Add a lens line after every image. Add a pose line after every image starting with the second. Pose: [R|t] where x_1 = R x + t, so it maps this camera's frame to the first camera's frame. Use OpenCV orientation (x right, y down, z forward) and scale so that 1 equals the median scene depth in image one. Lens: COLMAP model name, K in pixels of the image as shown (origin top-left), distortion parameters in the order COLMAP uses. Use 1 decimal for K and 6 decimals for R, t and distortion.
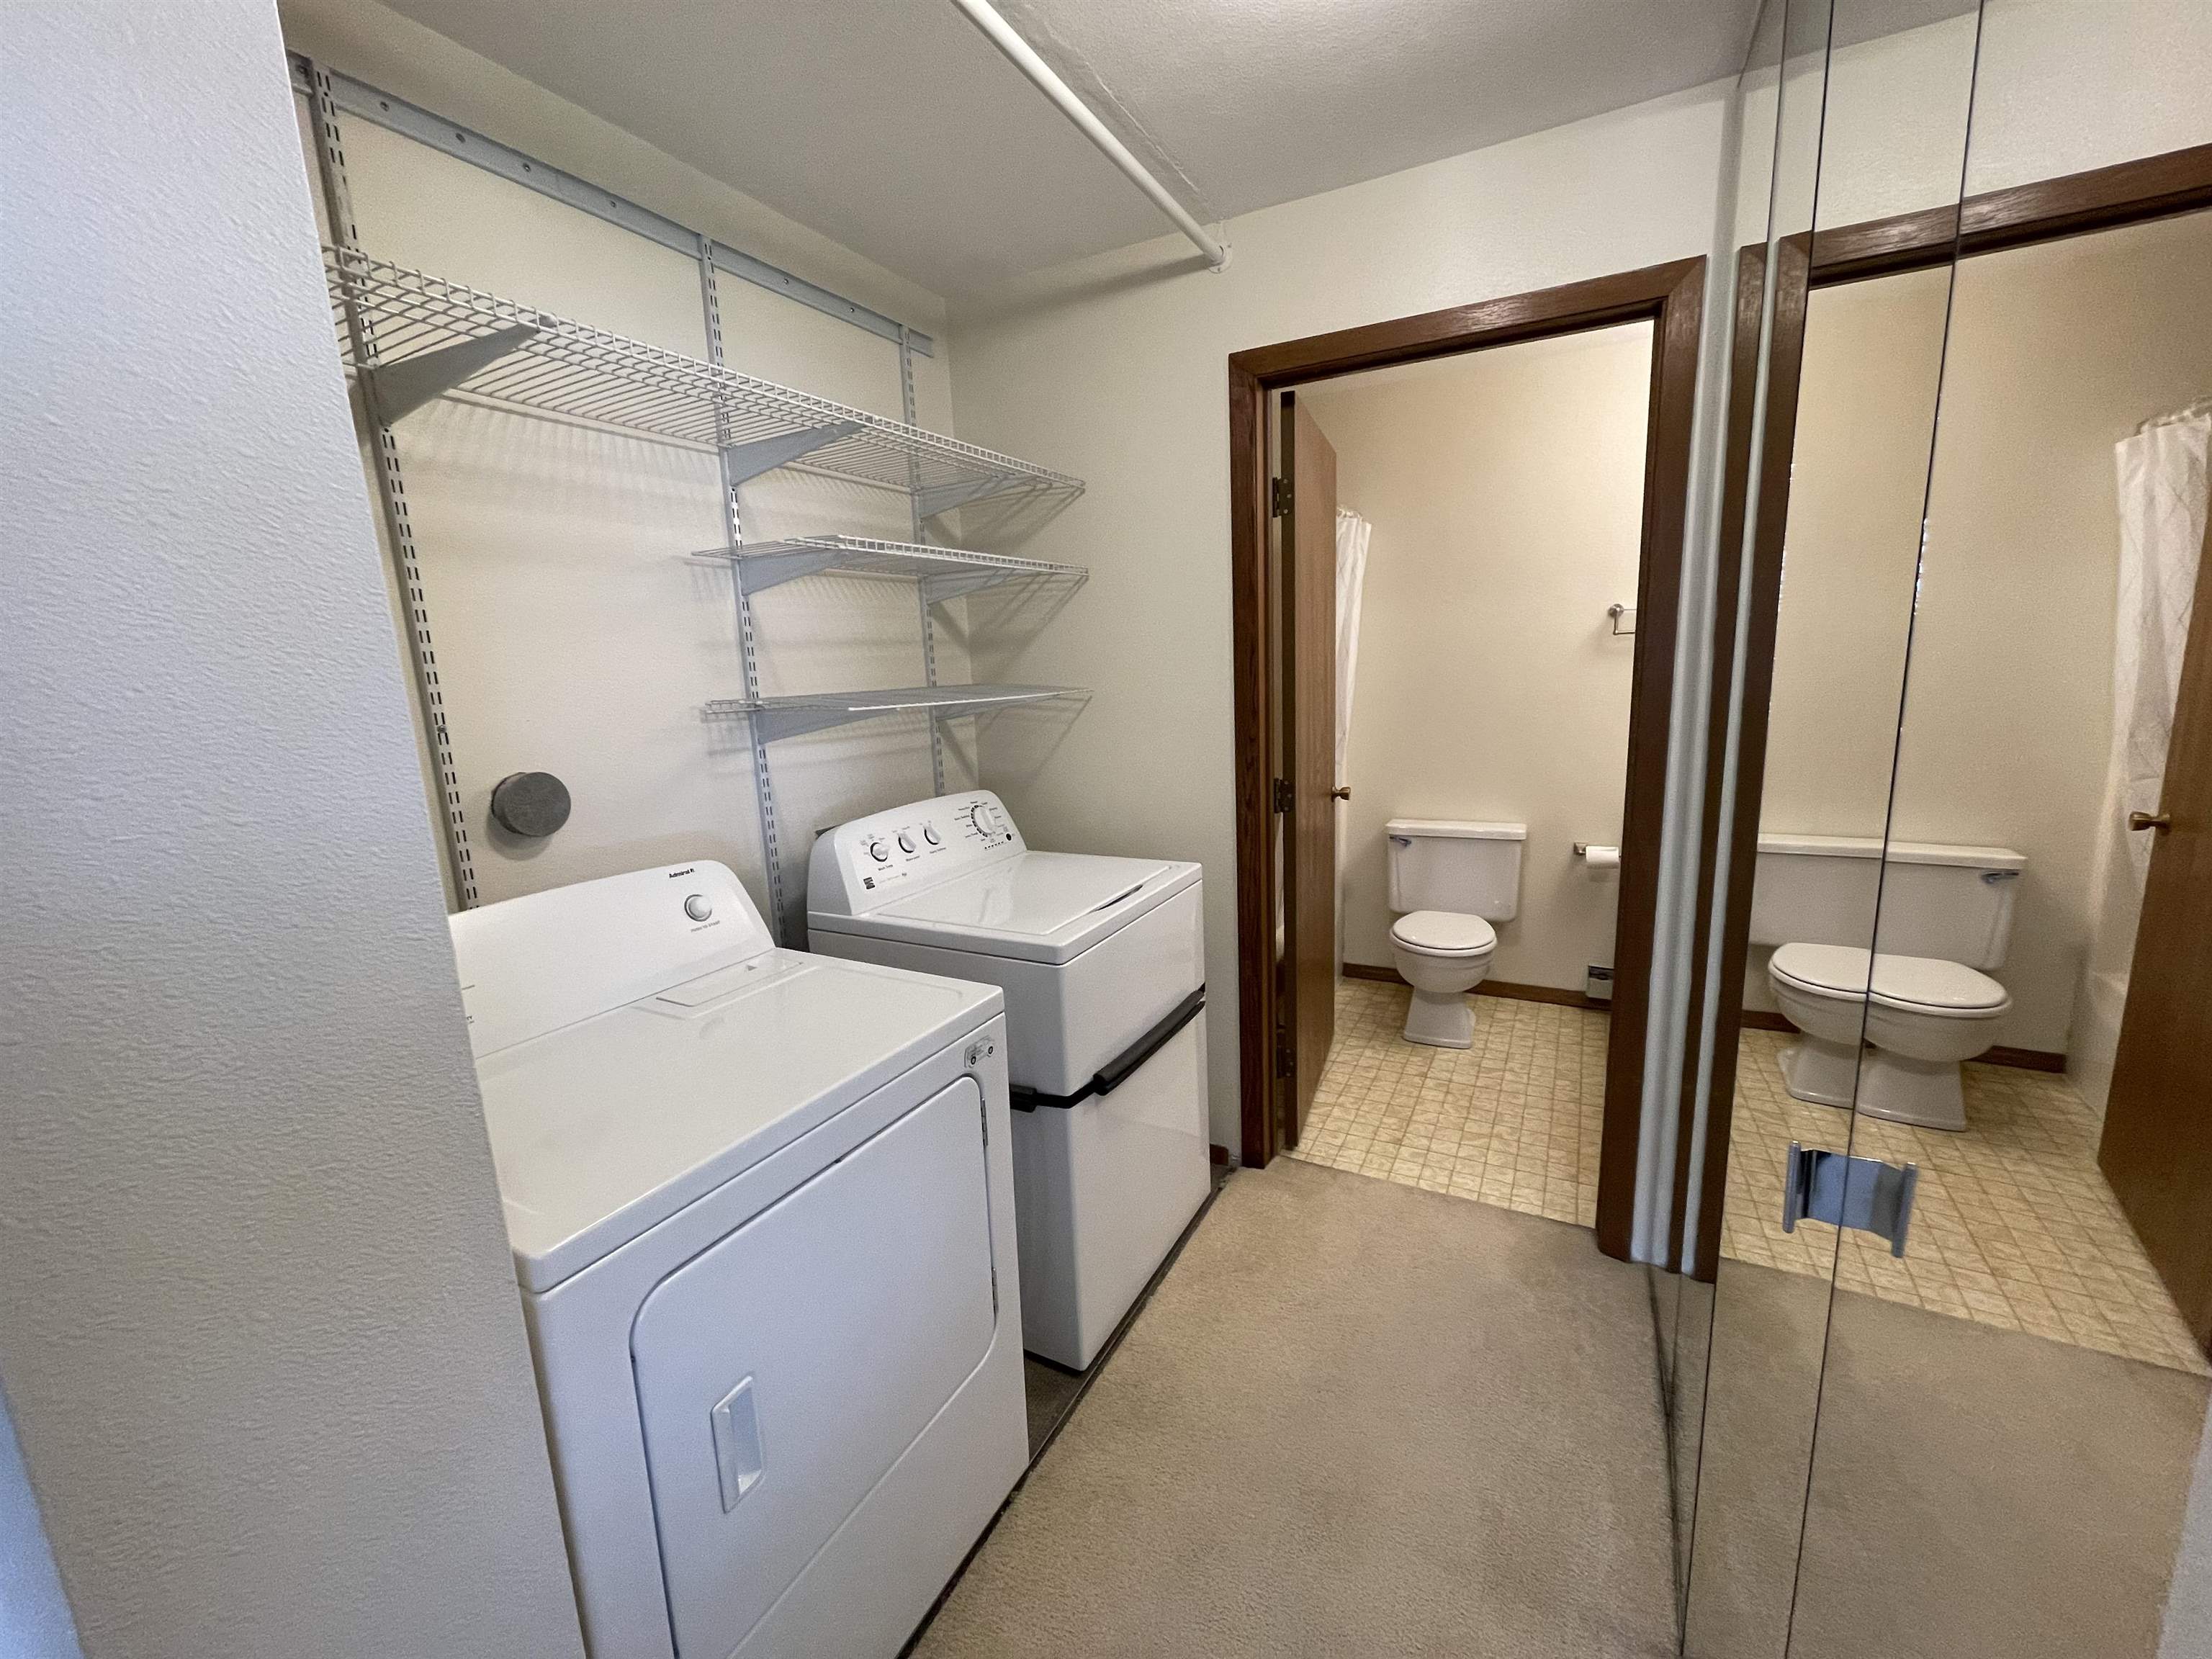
lens RADIAL K [[889.4, 0, 1099.8], [0, 889.4, 825.1], [0, 0, 1]] dist [0.000869, 0.000024]
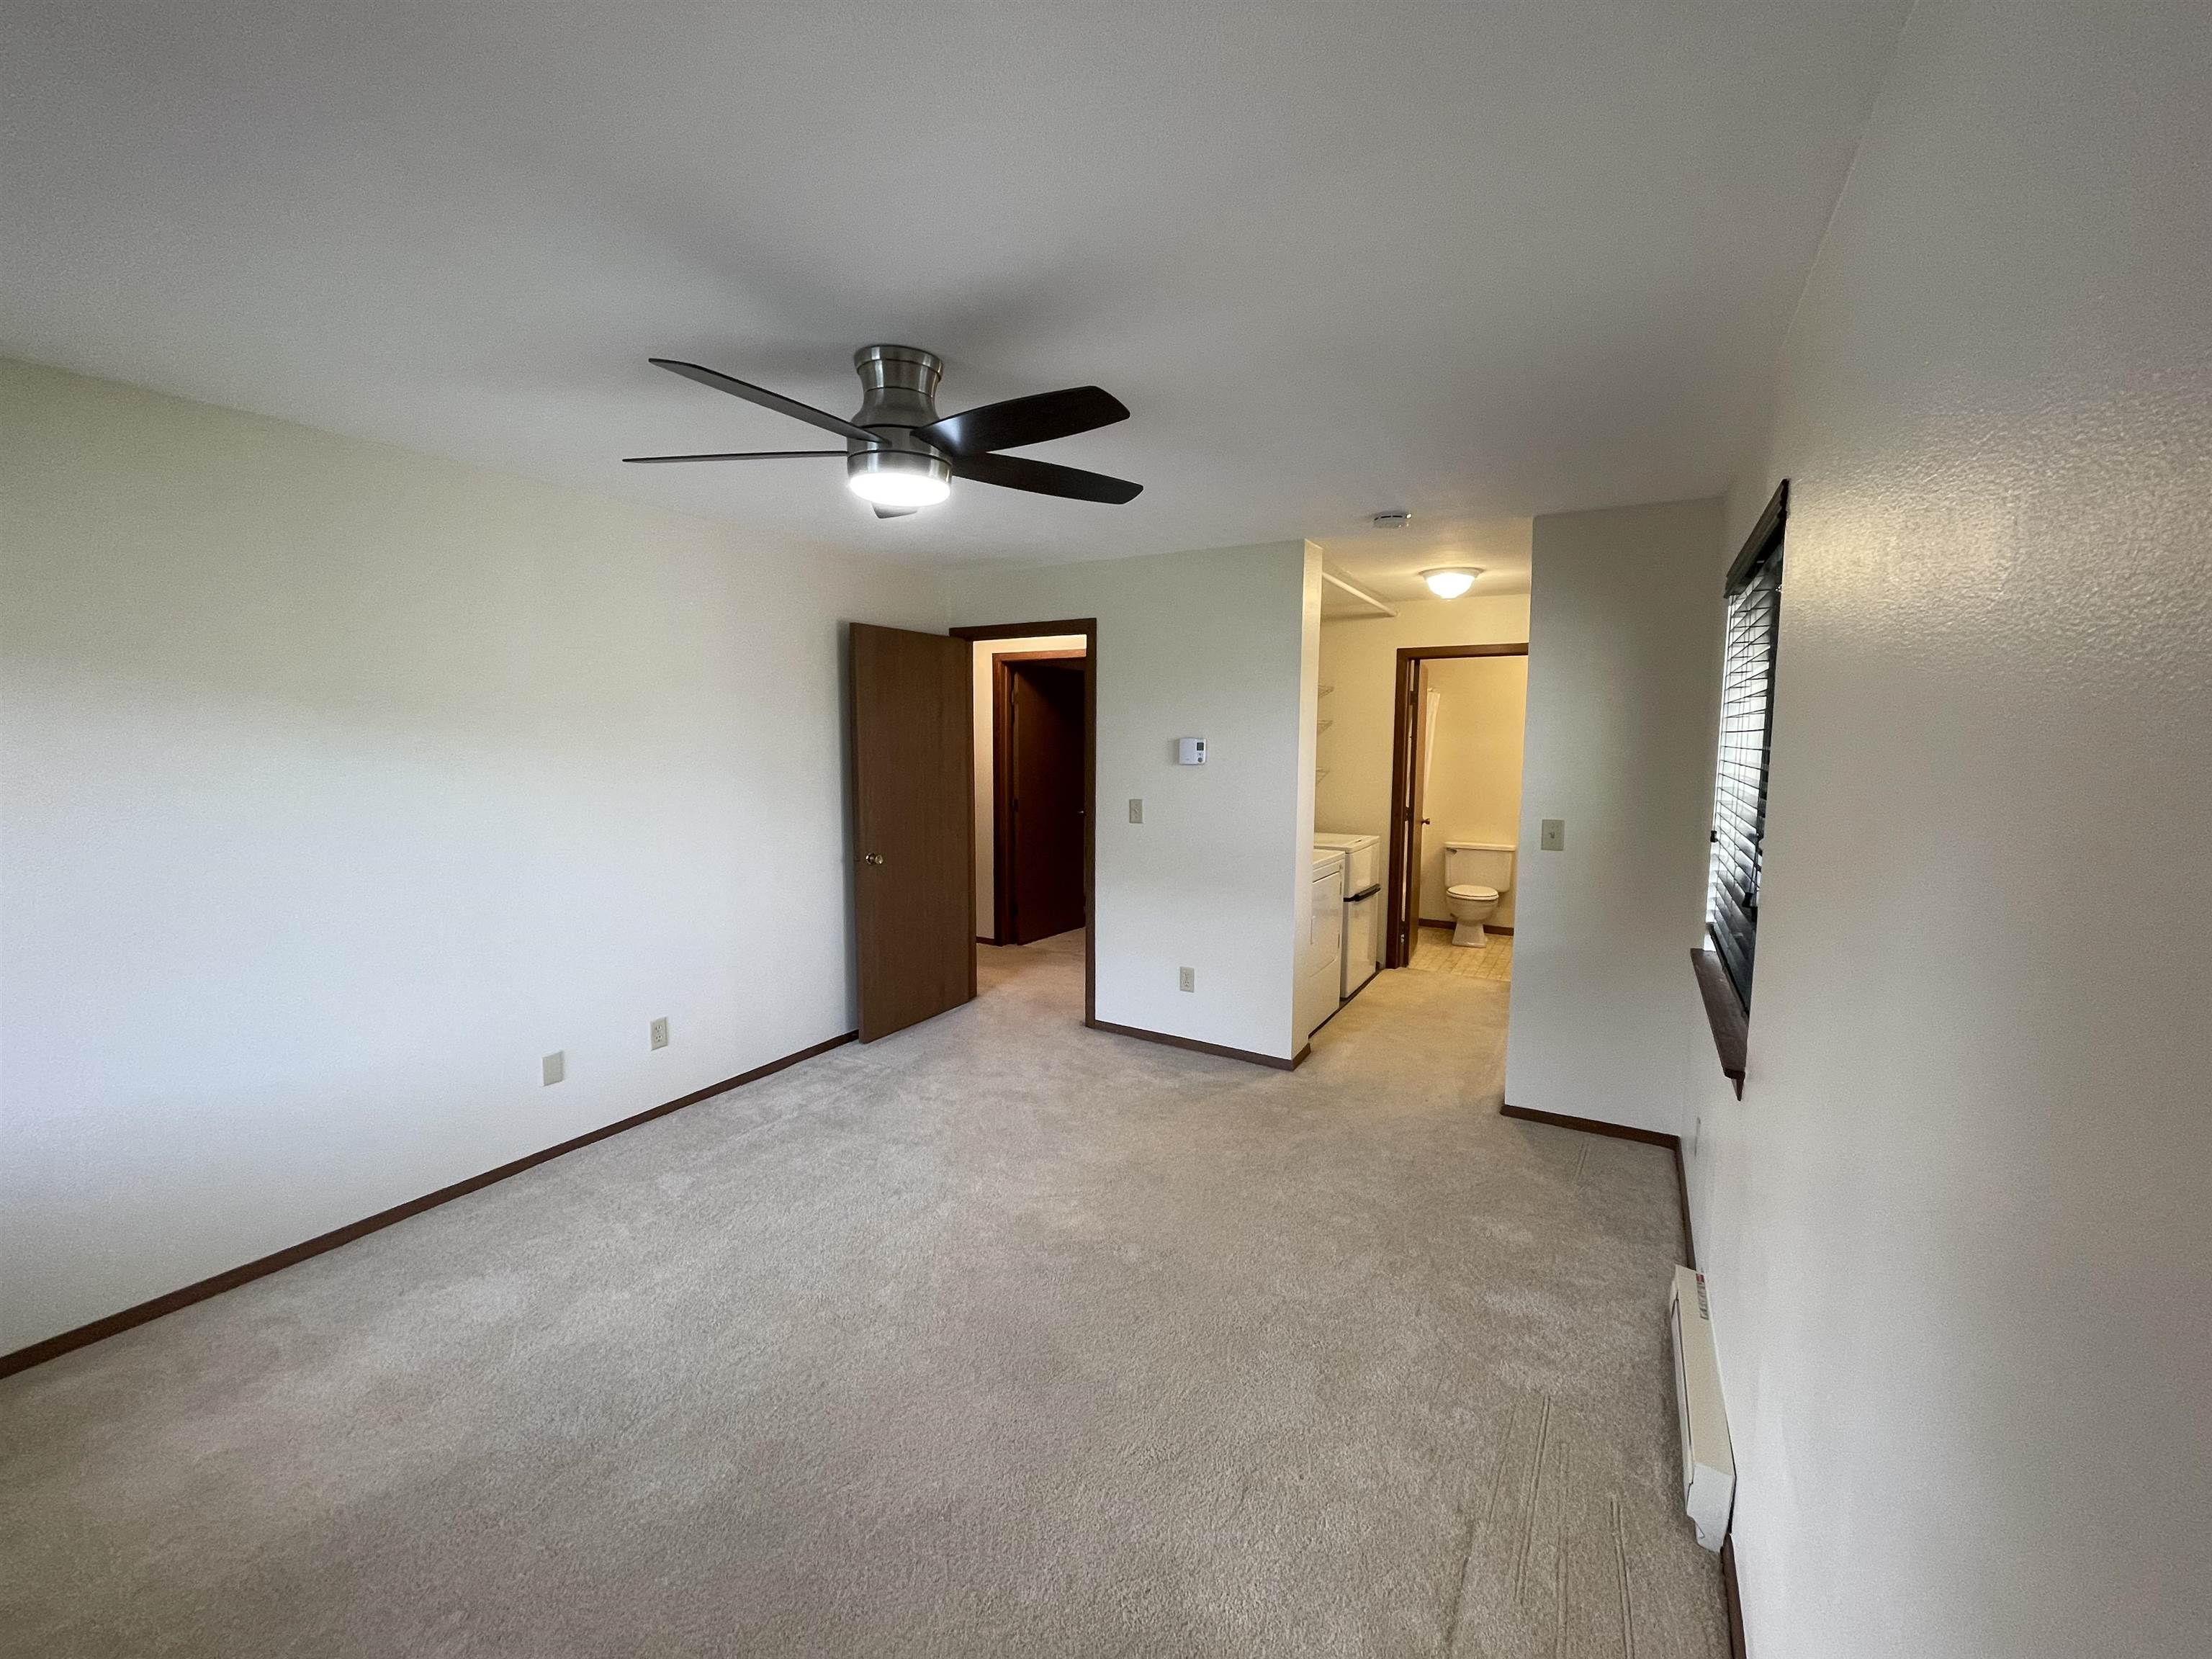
lens RADIAL K [[889.4, 0, 1109.0], [0, 889.4, 831.6], [0, 0, 1]] dist [0.000869, 0.000024]
pose [[0.998580, 0.046781, -0.025505, -0.533155], [-0.048740, 0.995396, -0.082533, 0.249538], [0.021526, 0.083659, 0.996262, -1.409076]]
